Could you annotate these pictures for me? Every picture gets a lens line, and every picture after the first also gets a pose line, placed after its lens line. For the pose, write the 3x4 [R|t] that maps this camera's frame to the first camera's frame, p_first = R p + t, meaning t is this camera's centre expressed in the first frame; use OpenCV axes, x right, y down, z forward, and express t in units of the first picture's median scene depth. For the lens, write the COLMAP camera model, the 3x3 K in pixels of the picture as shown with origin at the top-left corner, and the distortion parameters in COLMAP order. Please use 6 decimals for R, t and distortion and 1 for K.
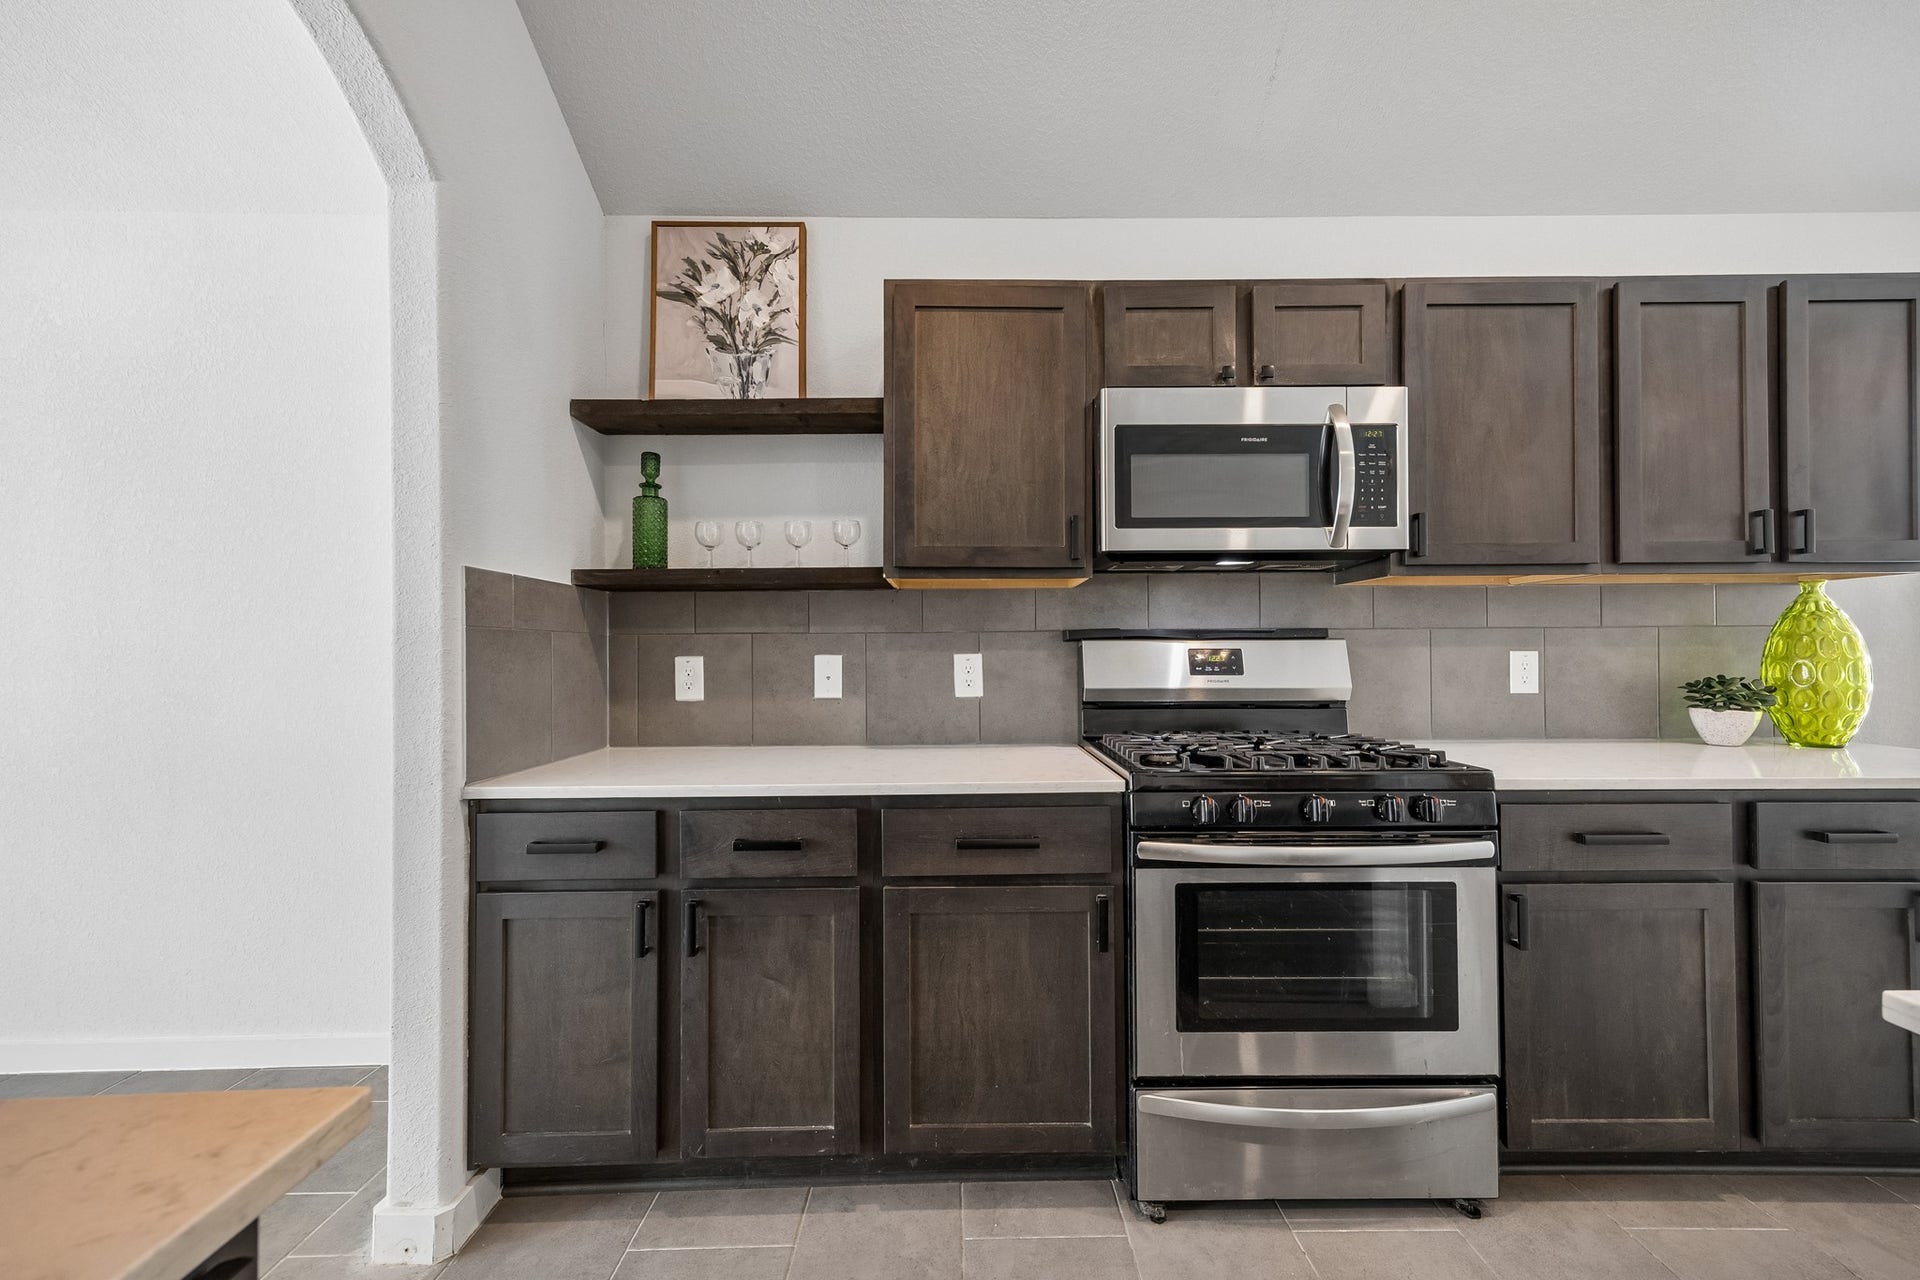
lens RADIAL K [[762.0, 0, 966.4], [0, 762.0, 642.2], [0, 0, 1]] dist [0.003052, 0.000078]
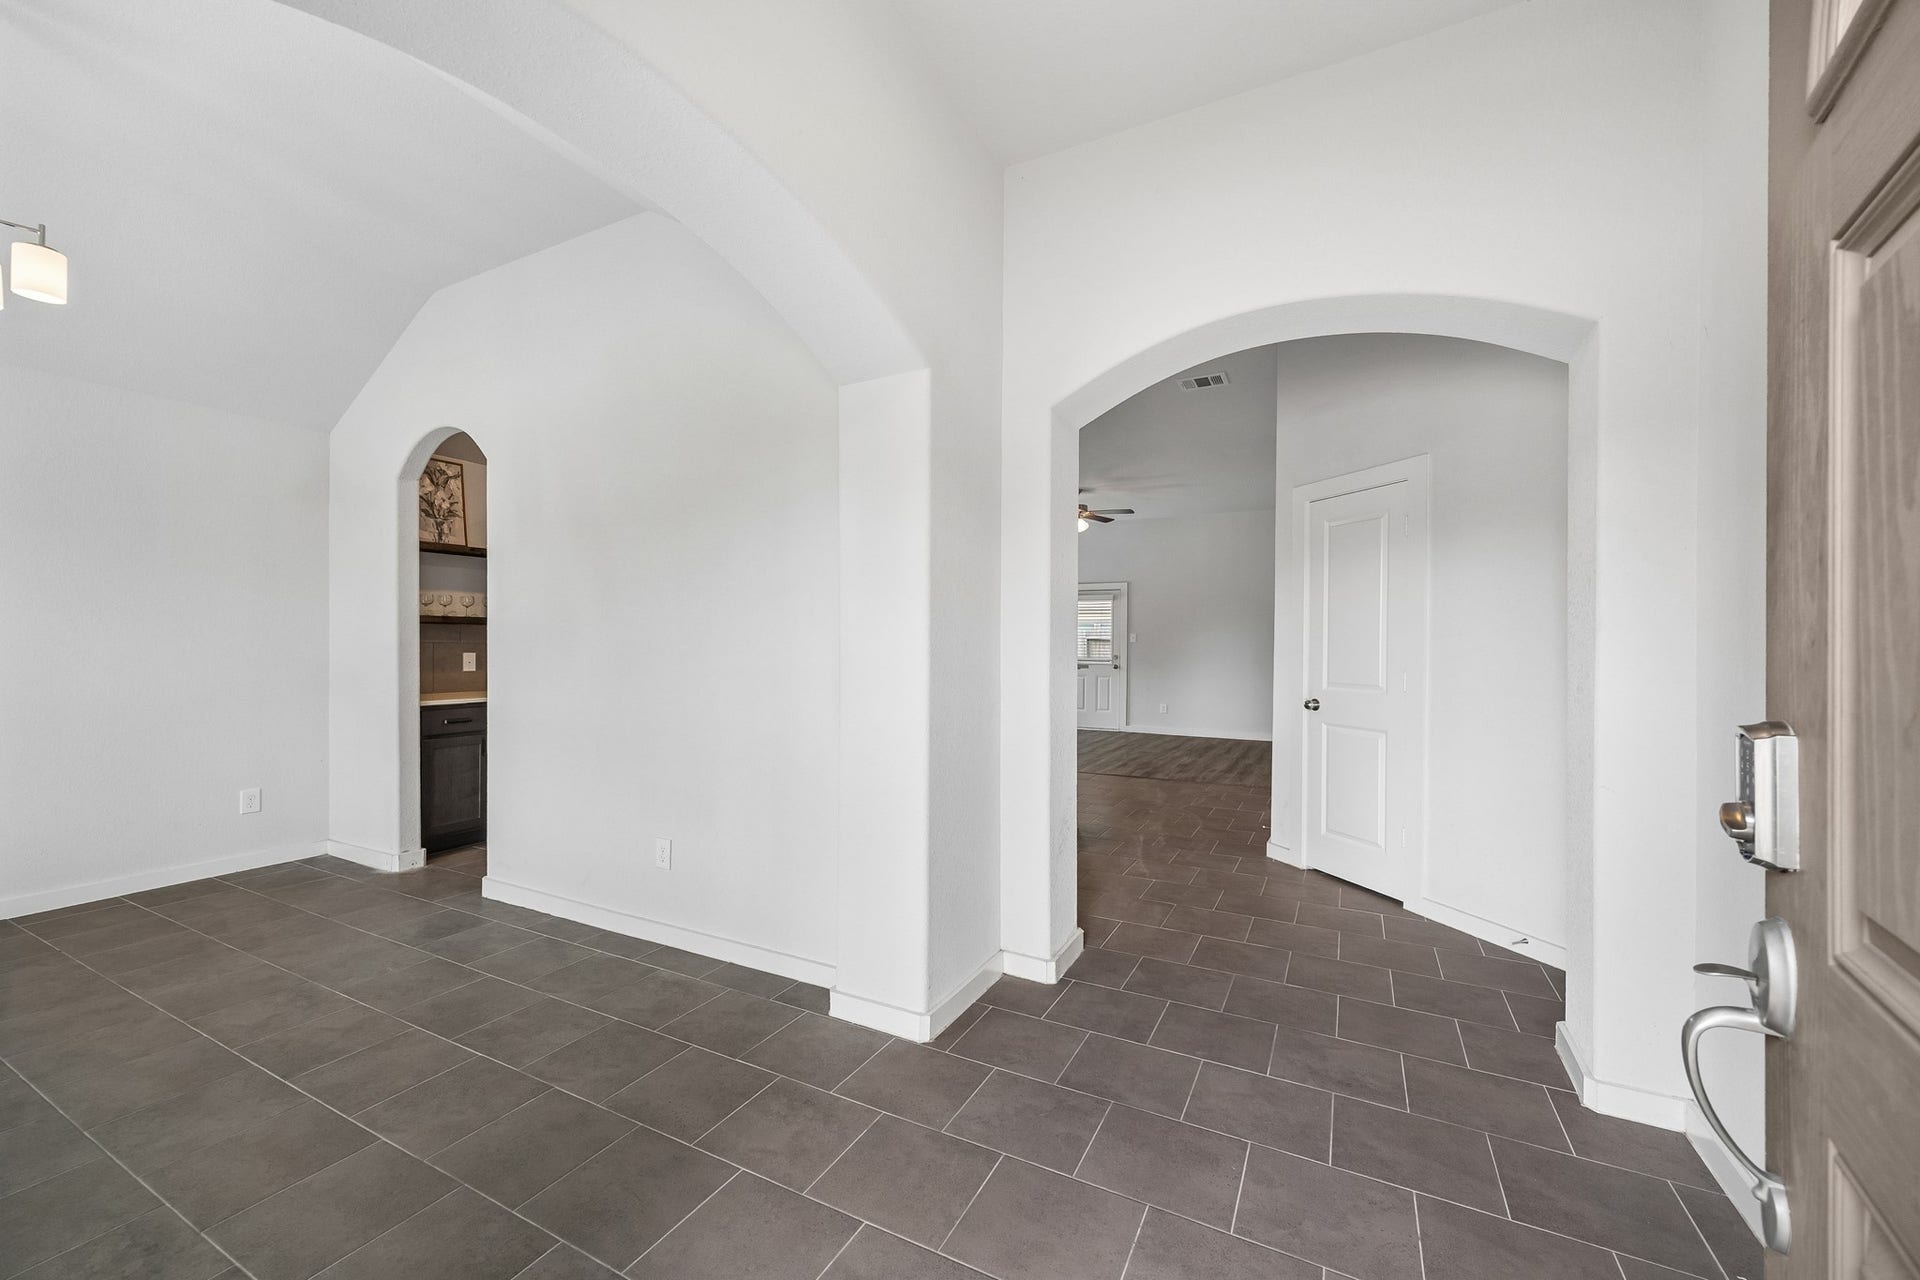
lens RADIAL K [[762.0, 0, 963.6], [0, 762.0, 645.1], [0, 0, 1]] dist [0.003052, 0.000078]
pose [[0.467167, 0.010478, 0.884107, -1.740781], [-0.021297, 0.999773, -0.000595, -0.041536], [-0.883913, -0.018551, 0.467284, -1.607800]]
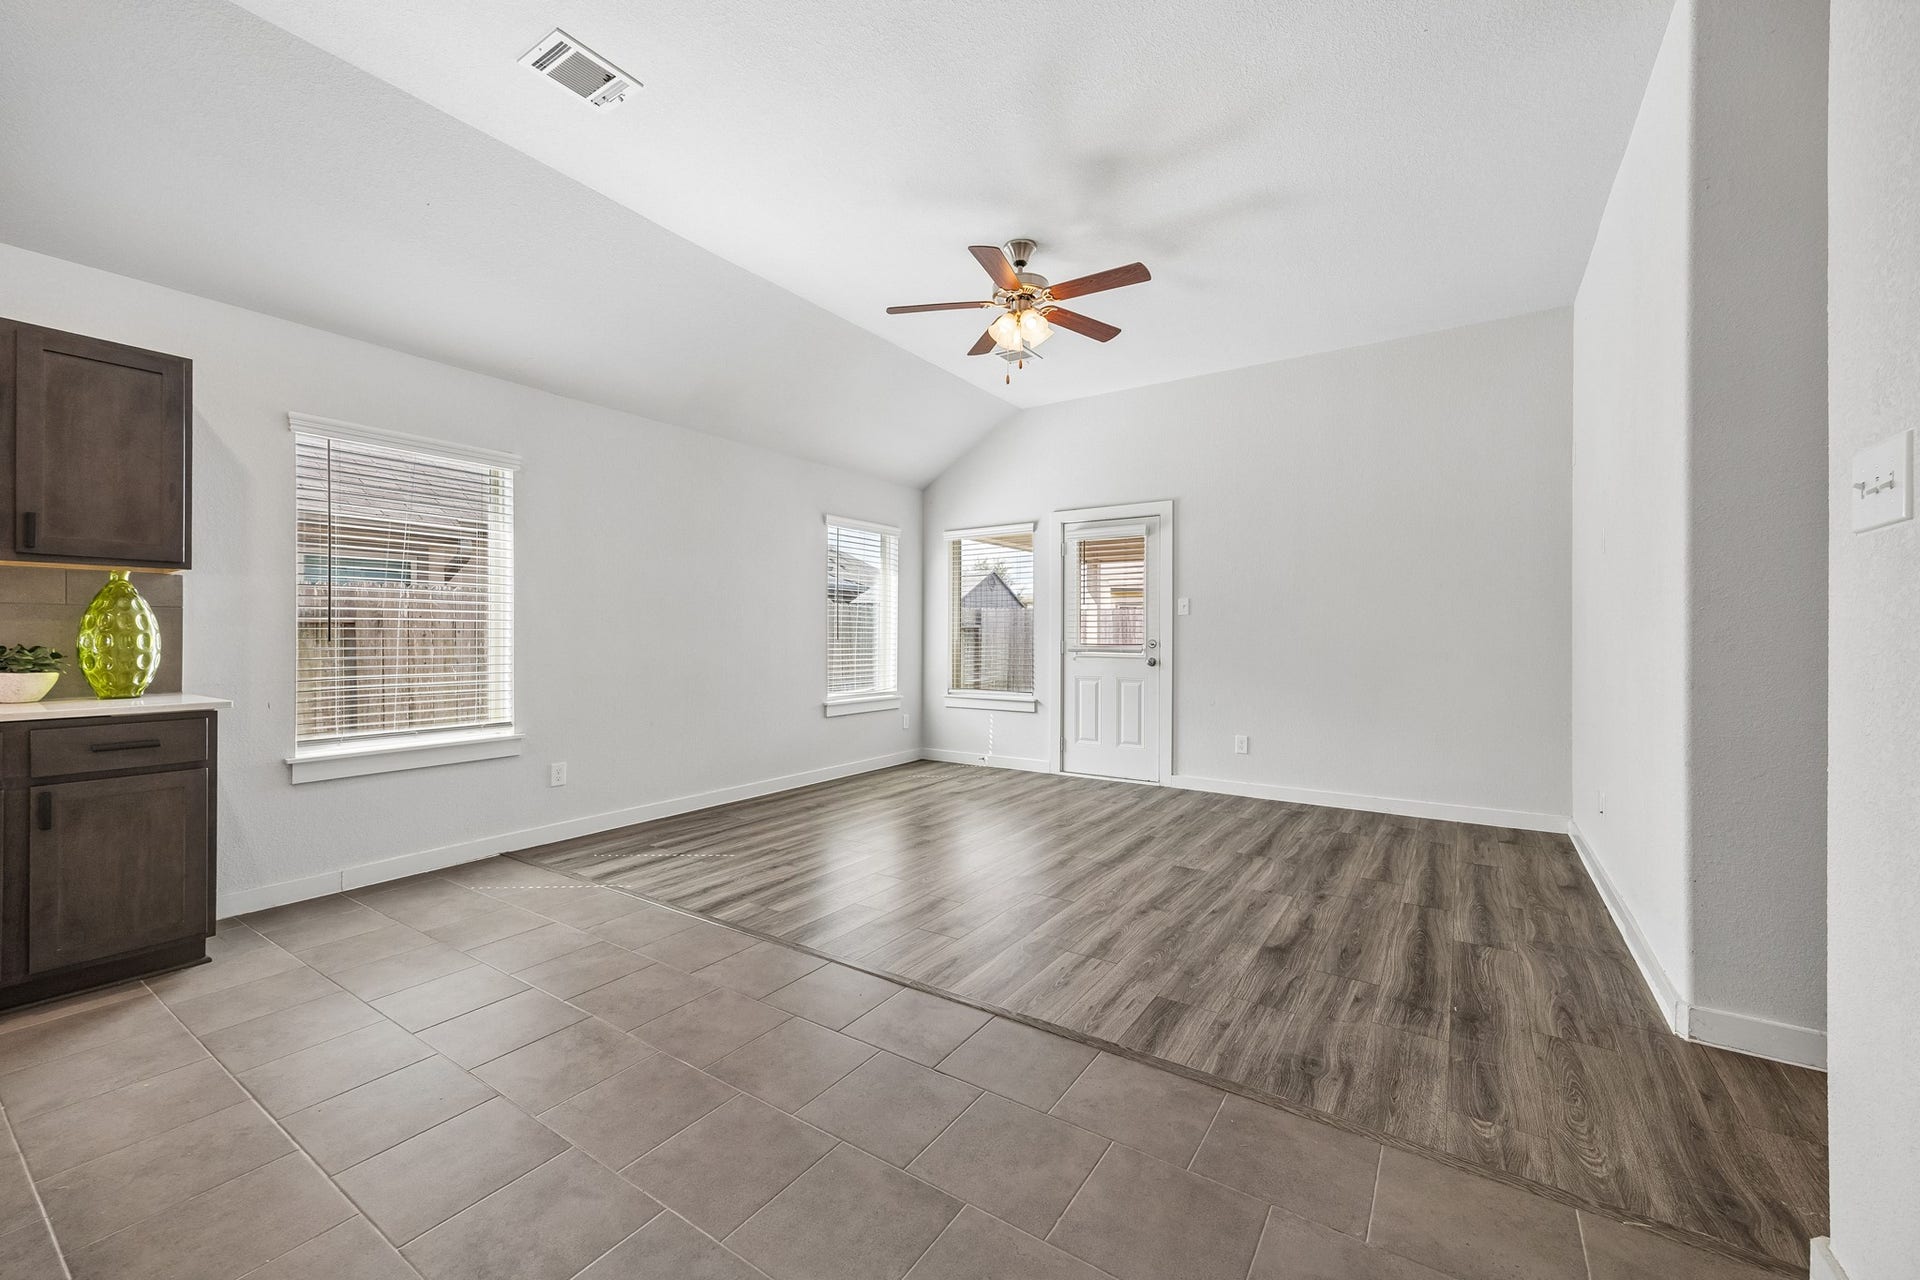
lens RADIAL K [[762.0, 0, 940.1], [0, 762.0, 640.7], [0, 0, 1]] dist [0.003052, 0.000078]
pose [[0.563864, 0.005087, 0.825852, 0.881806], [-0.017919, 0.999821, 0.006076, 0.005500], [-0.825673, -0.018225, 0.563854, -0.960763]]
